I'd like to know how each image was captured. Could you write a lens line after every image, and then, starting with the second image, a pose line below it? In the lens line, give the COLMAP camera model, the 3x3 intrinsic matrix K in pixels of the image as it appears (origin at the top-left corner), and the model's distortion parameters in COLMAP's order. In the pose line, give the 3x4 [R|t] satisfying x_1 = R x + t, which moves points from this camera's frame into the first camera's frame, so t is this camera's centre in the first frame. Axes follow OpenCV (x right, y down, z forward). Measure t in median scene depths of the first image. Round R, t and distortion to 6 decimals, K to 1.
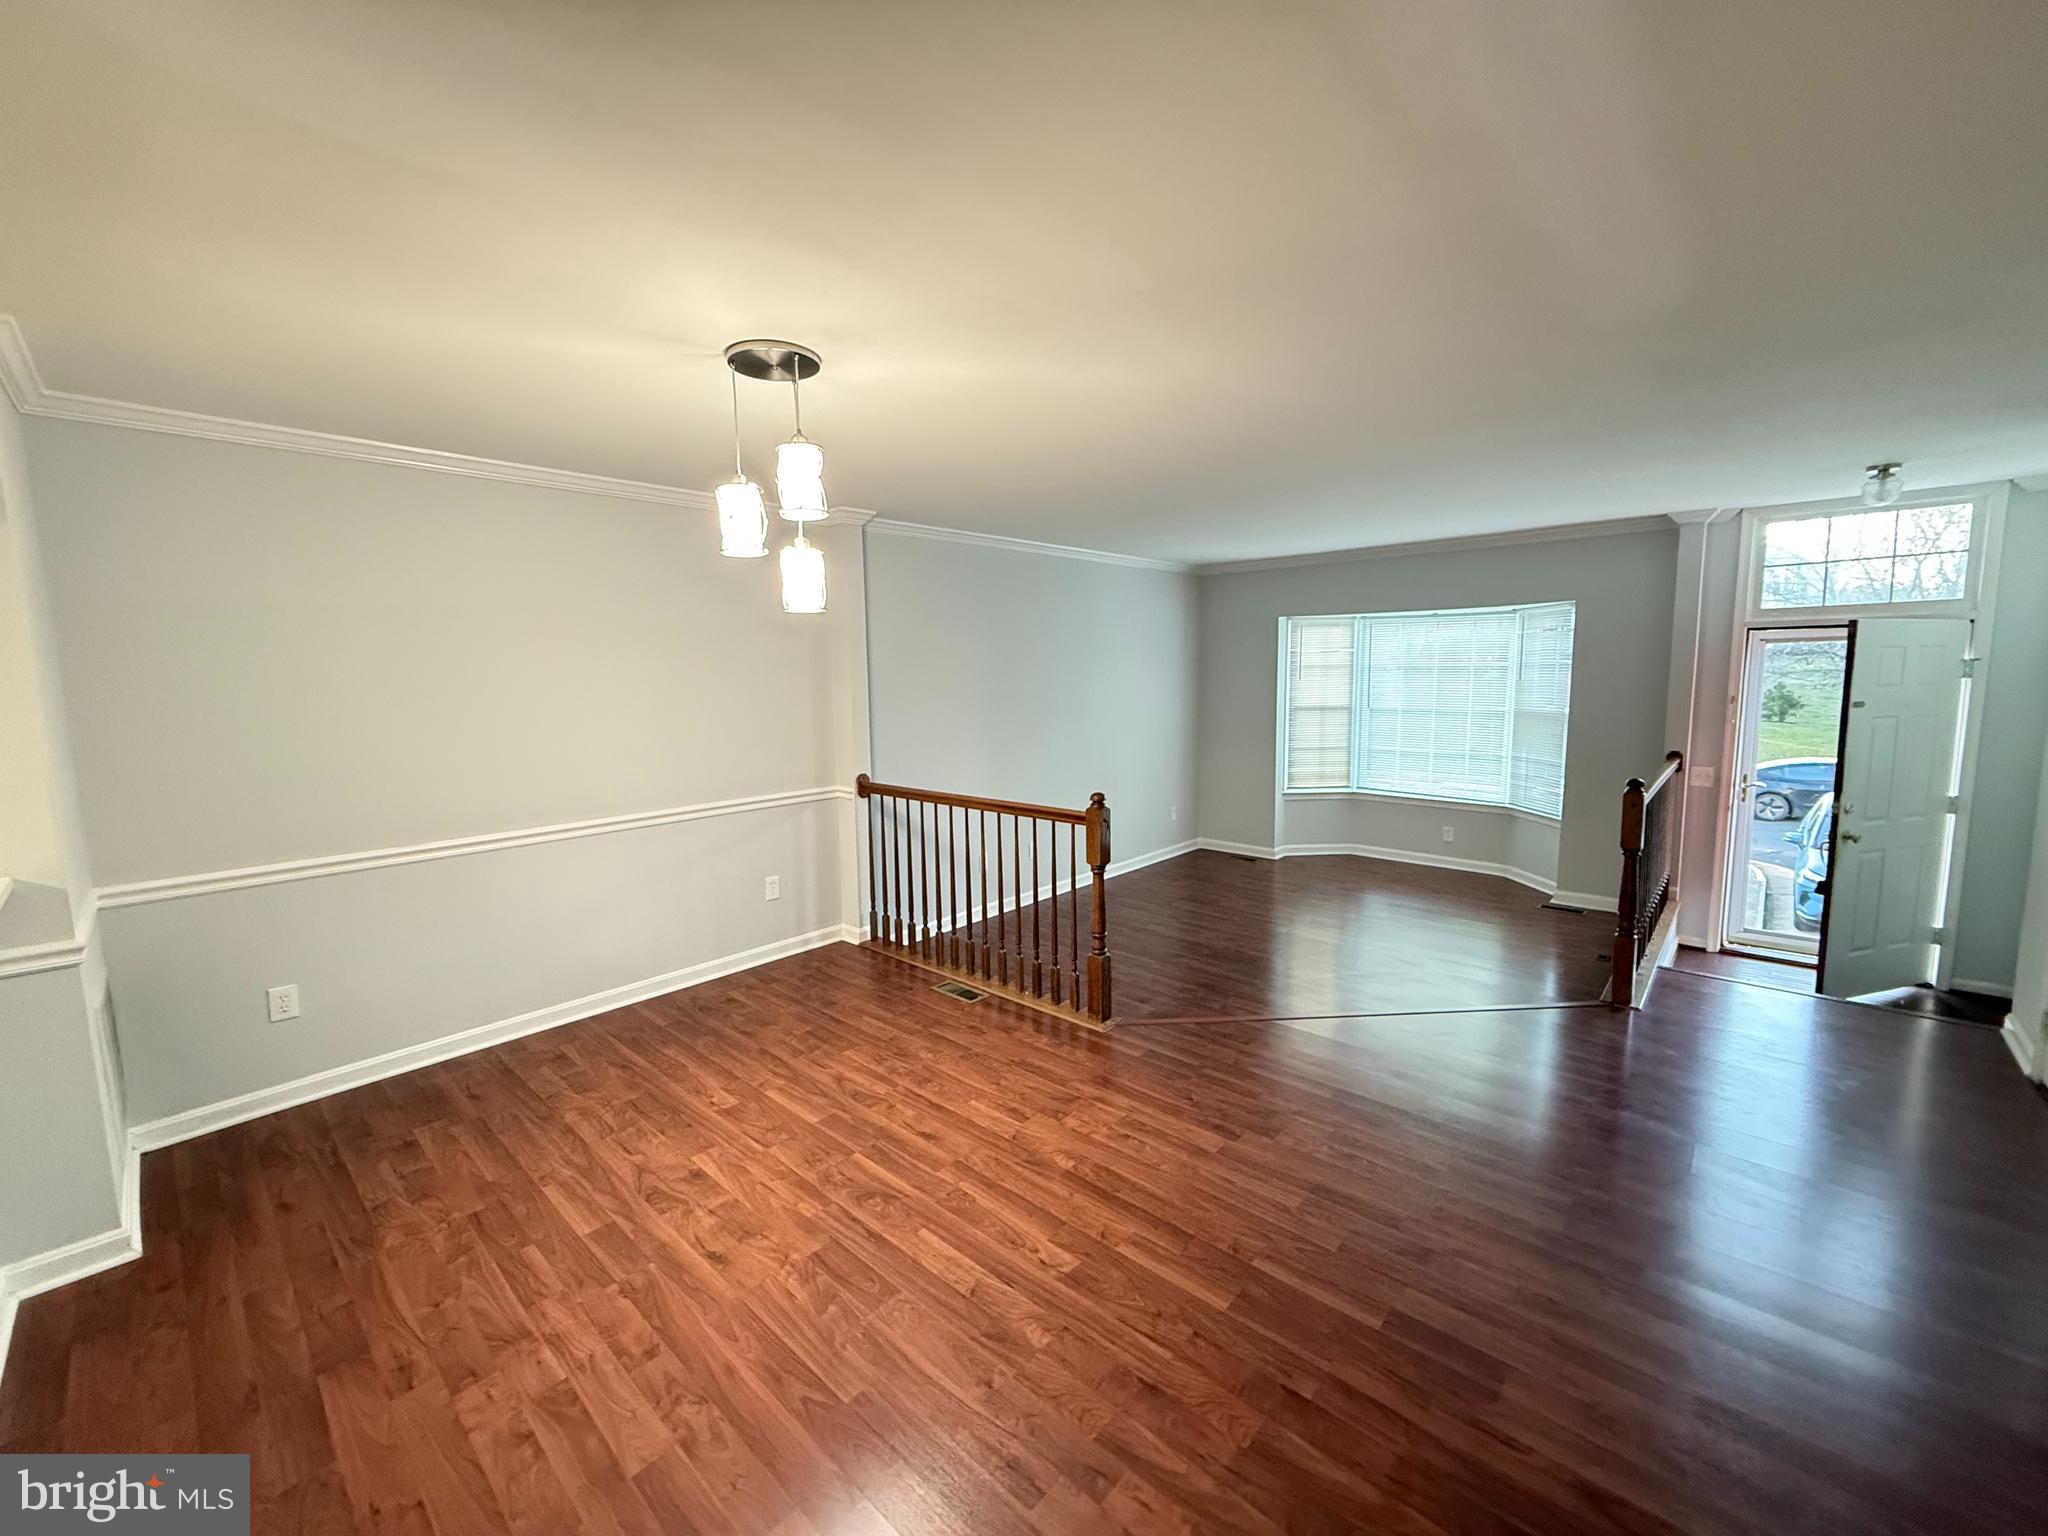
lens RADIAL K [[813.5, 0, 1025.9], [0, 813.5, 766.3], [0, 0, 1]] dist [-0.000547, -0.000115]
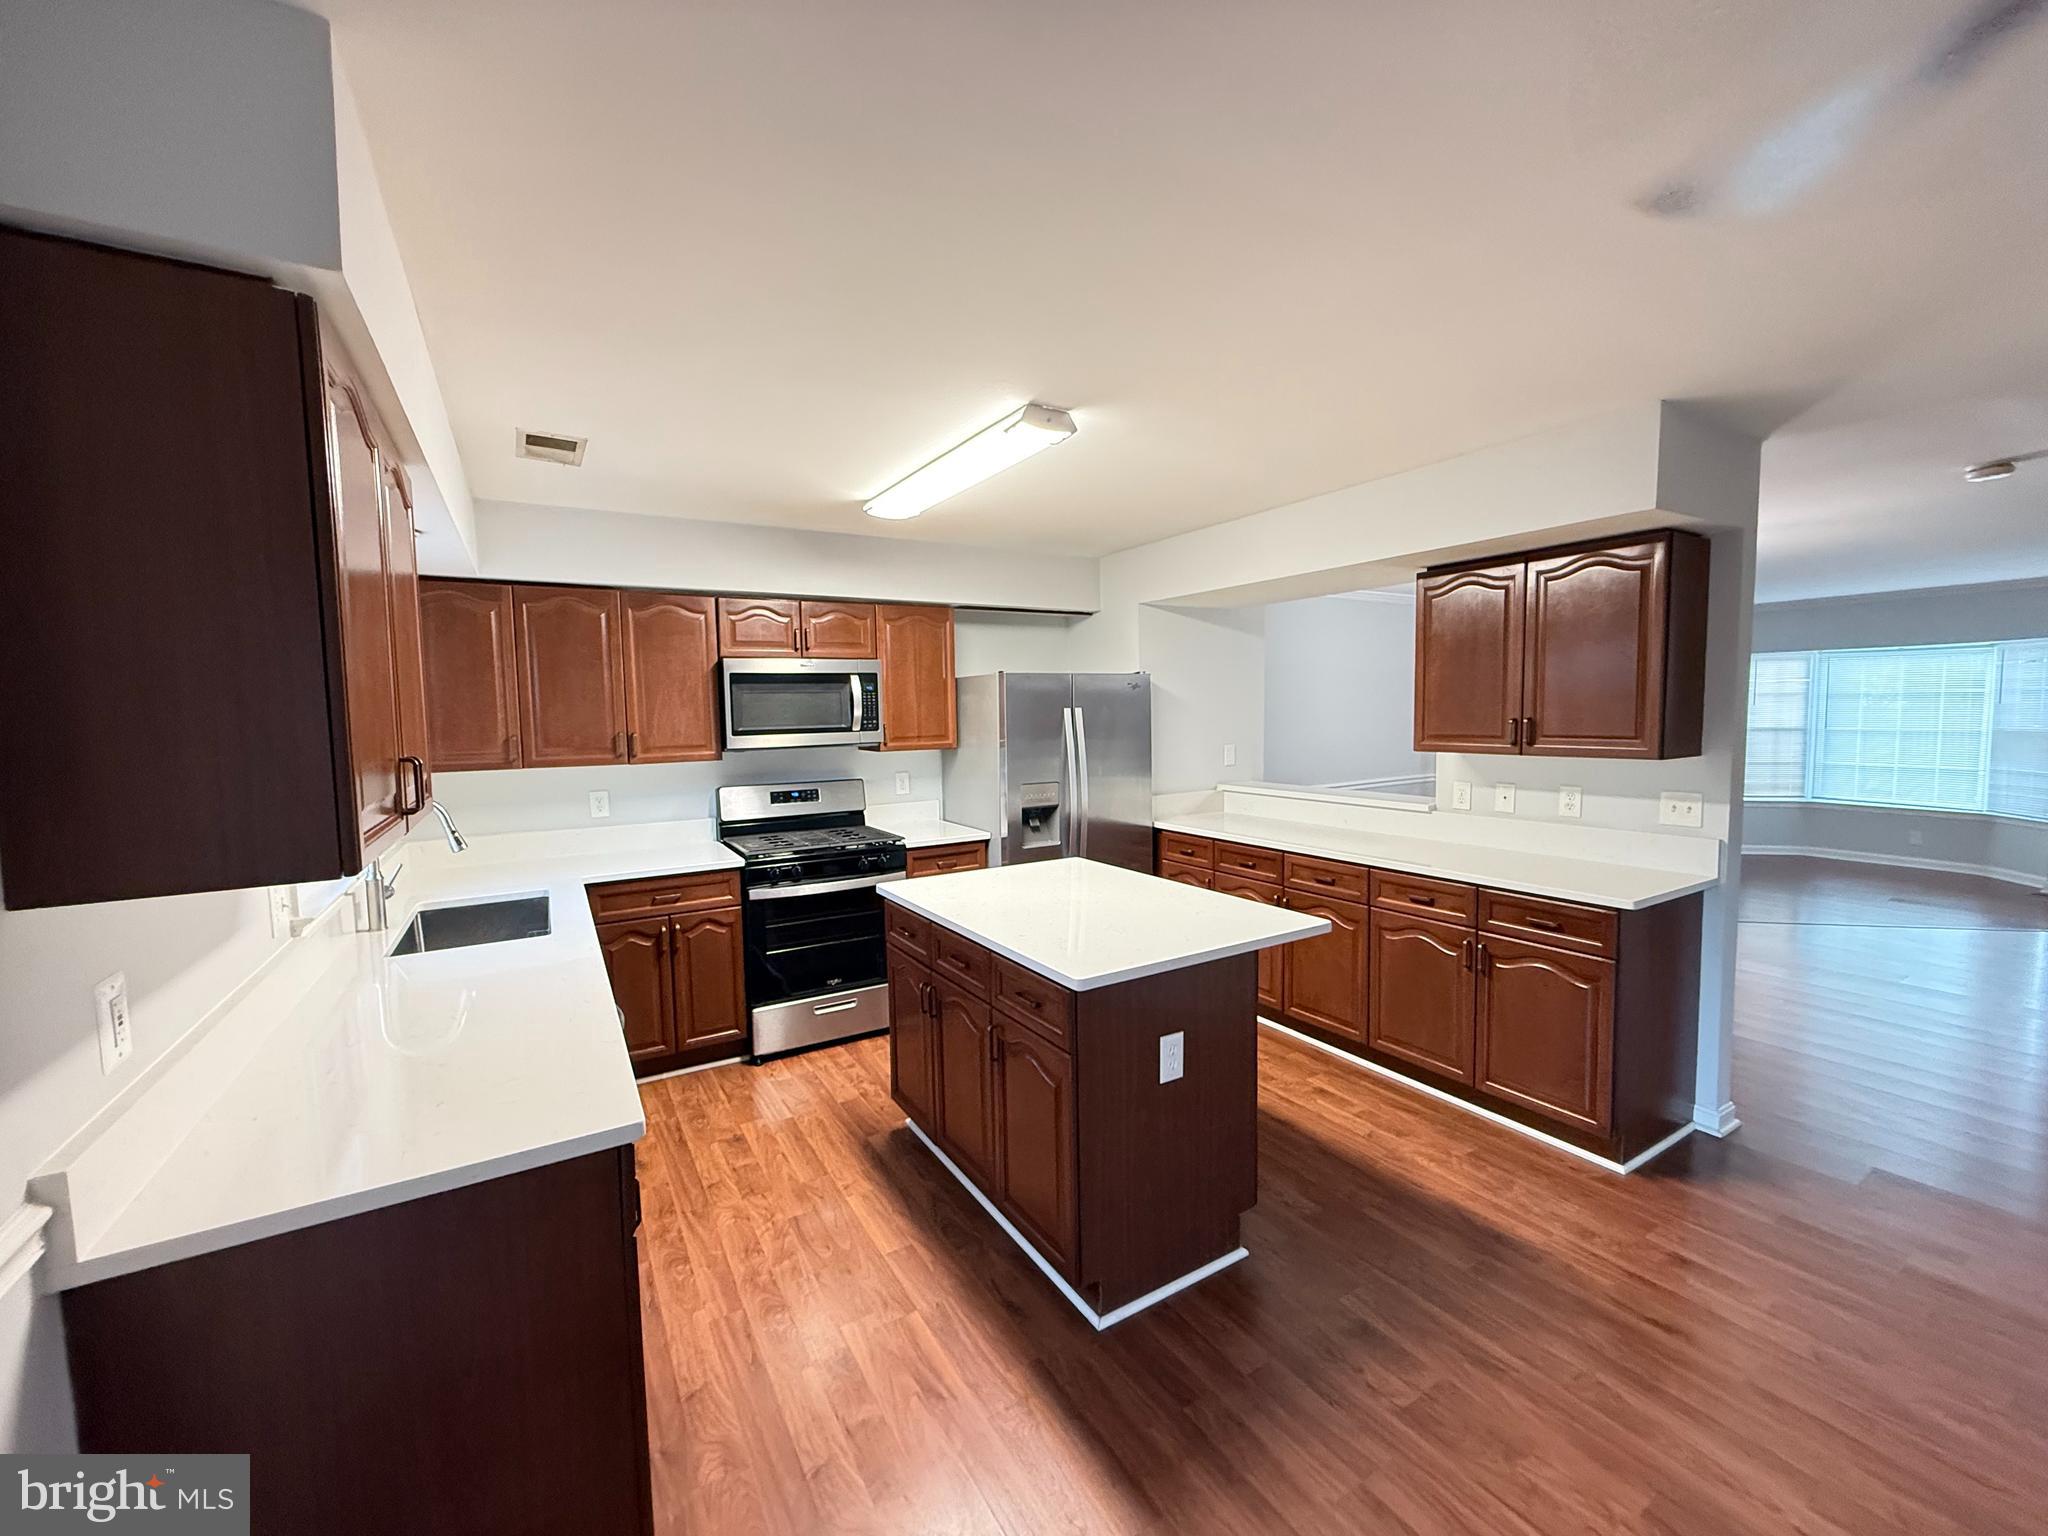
lens RADIAL K [[813.5, 0, 1018.0], [0, 813.5, 774.3], [0, 0, 1]] dist [-0.000547, -0.000115]
pose [[0.955494, 0.018012, -0.294459, -0.674041], [-0.027523, 0.999224, -0.028190, 0.114021], [0.293723, 0.035040, 0.955248, -0.898423]]
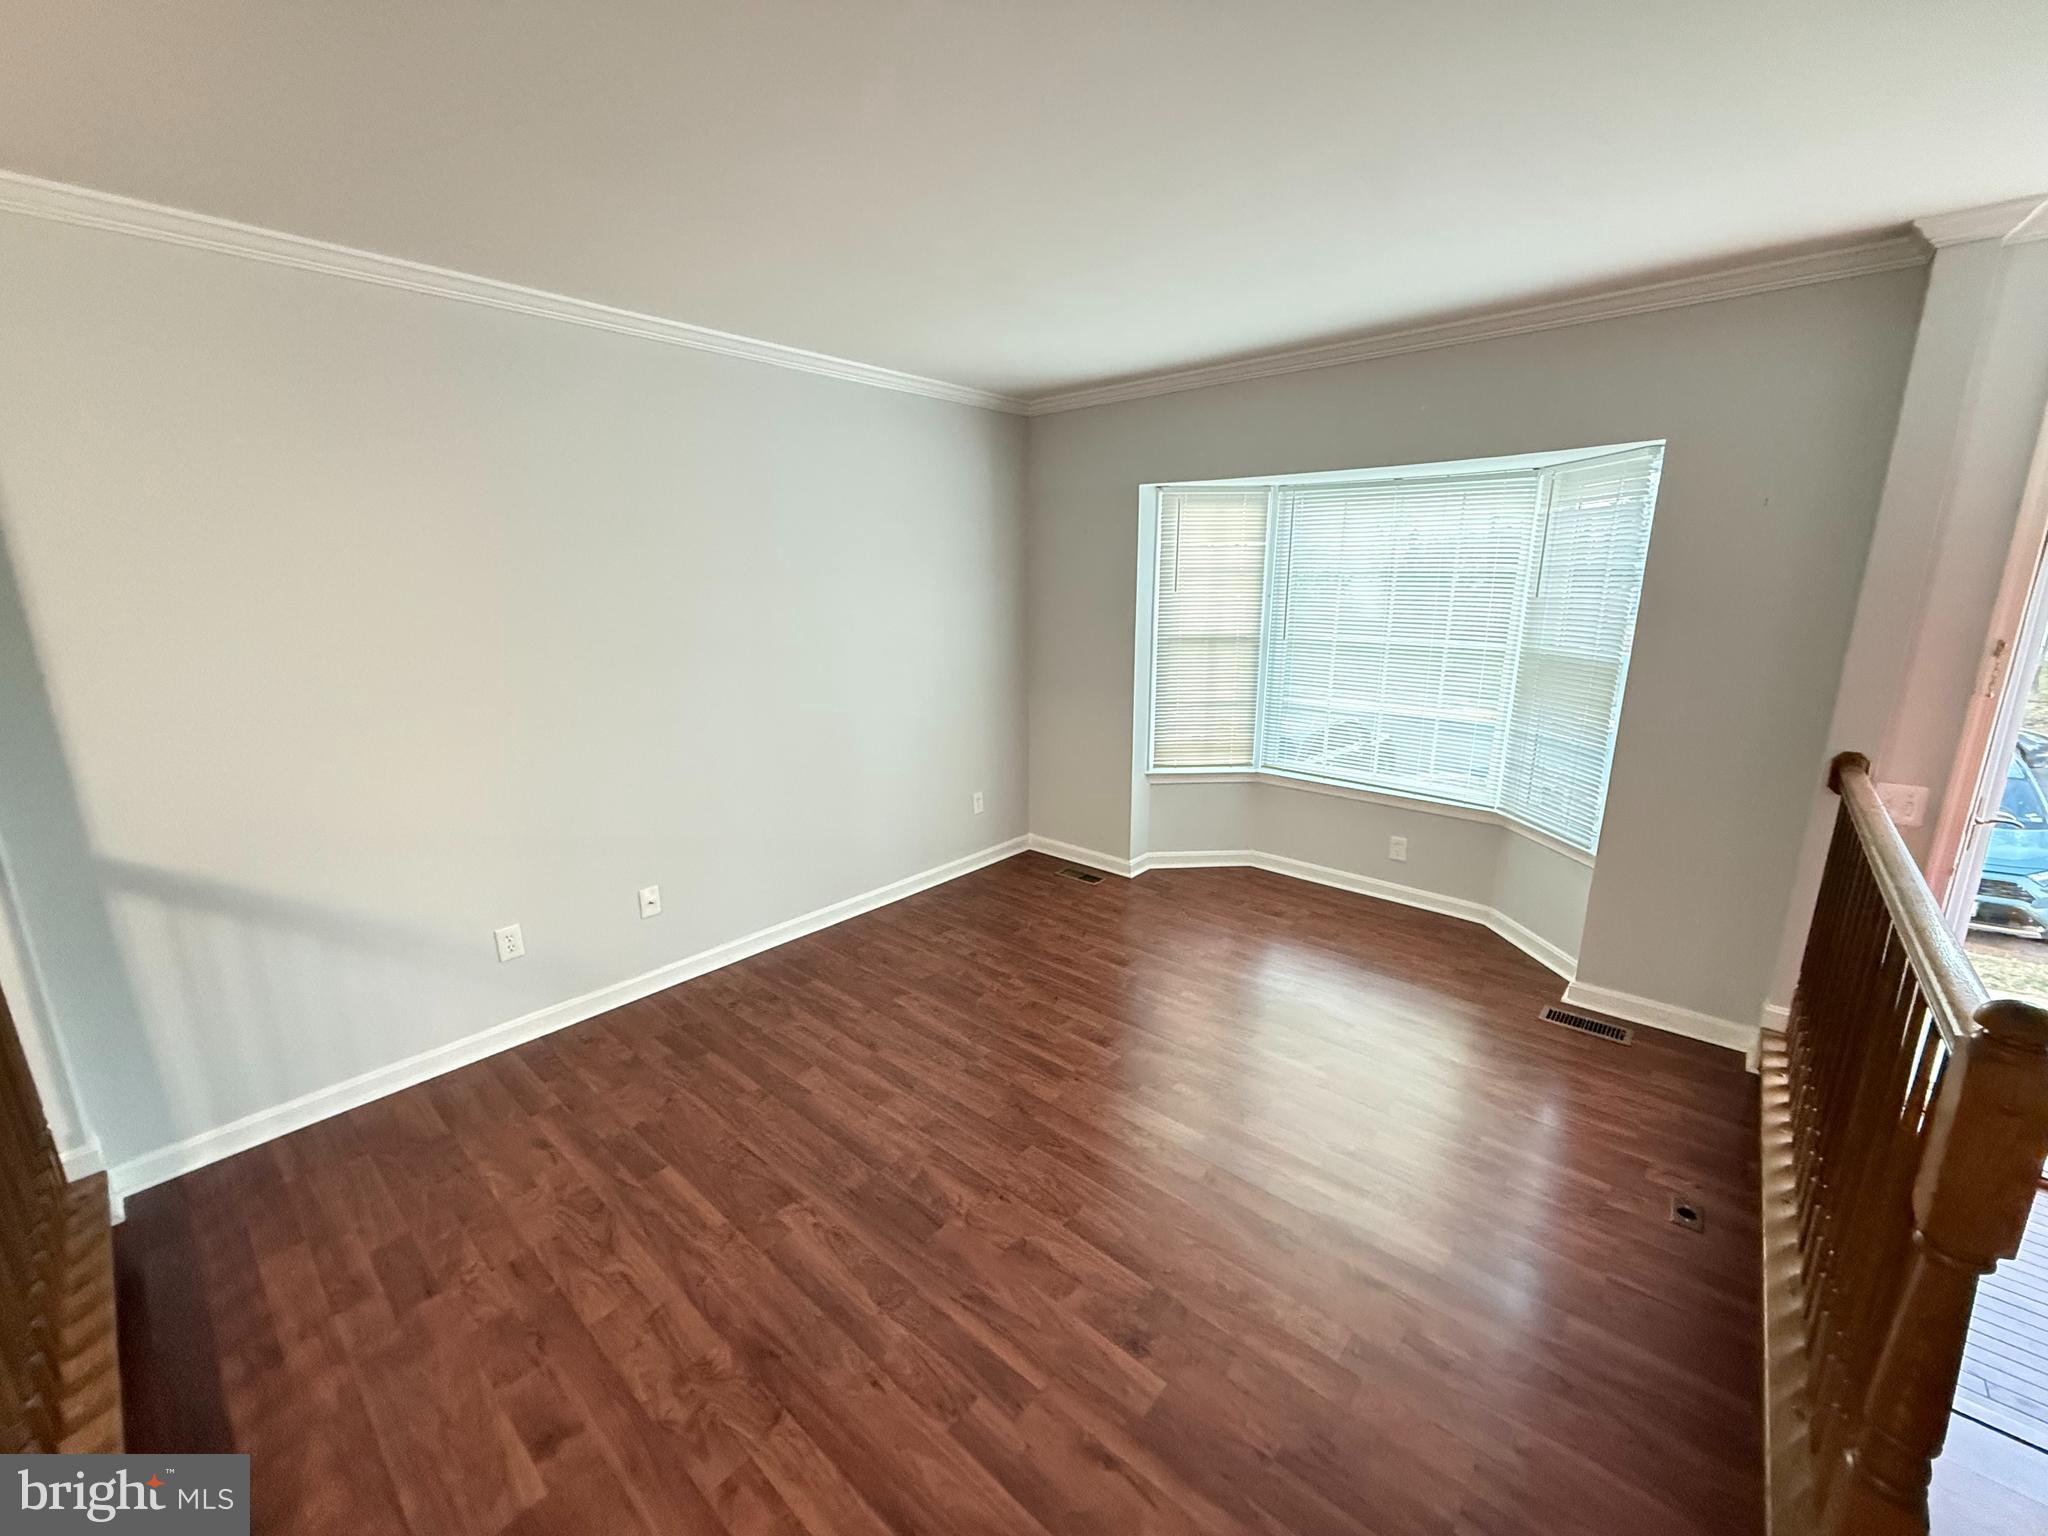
lens RADIAL K [[813.5, 0, 1023.9], [0, 813.5, 768.6], [0, 0, 1]] dist [-0.000547, -0.000115]
pose [[0.999751, 0.005505, 0.021610, 0.409856], [-0.007984, 0.993173, 0.116375, -0.086668], [-0.020822, -0.116519, 0.992970, 0.739099]]
